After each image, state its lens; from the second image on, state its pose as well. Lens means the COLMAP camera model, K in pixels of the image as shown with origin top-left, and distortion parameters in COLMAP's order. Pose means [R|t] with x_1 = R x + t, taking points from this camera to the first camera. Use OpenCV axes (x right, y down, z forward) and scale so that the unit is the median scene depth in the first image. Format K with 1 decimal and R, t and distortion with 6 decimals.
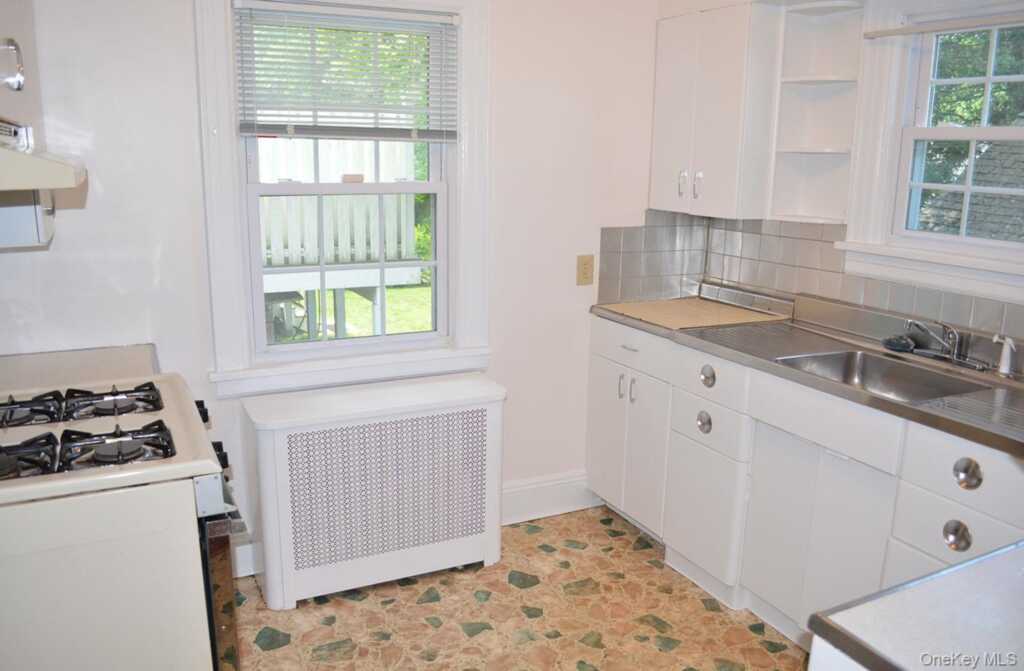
lens RADIAL K [[807.6, 0, 516.1], [0, 807.6, 333.7], [0, 0, 1]] dist [-0.046916, 0.004281]
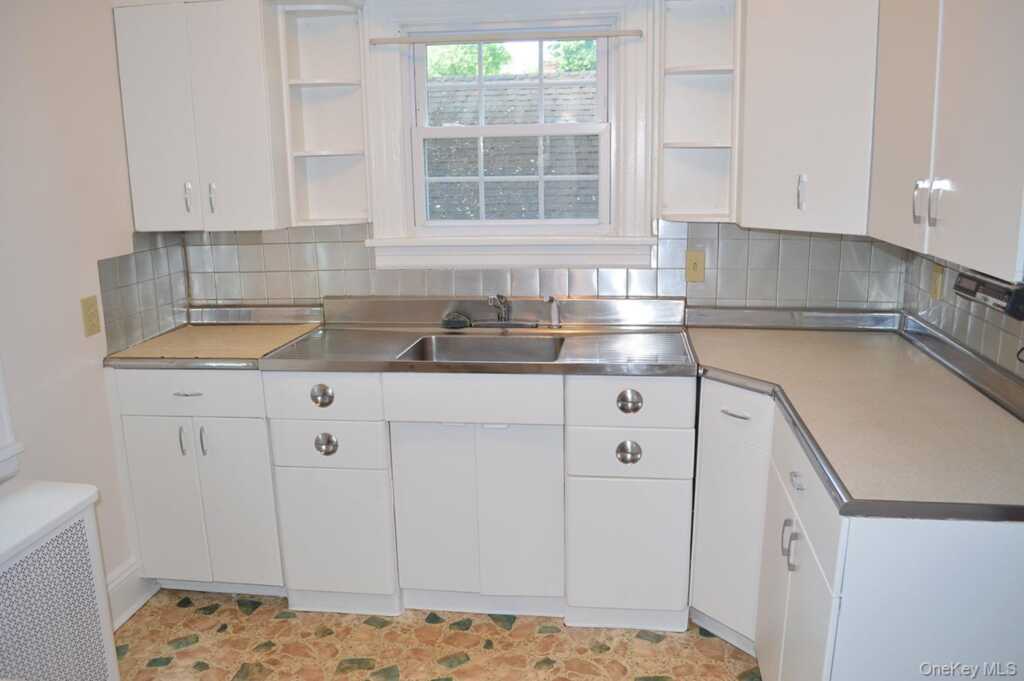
lens RADIAL K [[816.6, 0, 513.9], [0, 816.6, 340.2], [0, 0, 1]] dist [-0.067435, 0.008661]
pose [[0.582043, -0.207535, 0.786228, -0.315883], [0.209176, 0.972558, 0.101866, -0.051881], [-0.785793, 0.105169, 0.609482, 0.207533]]
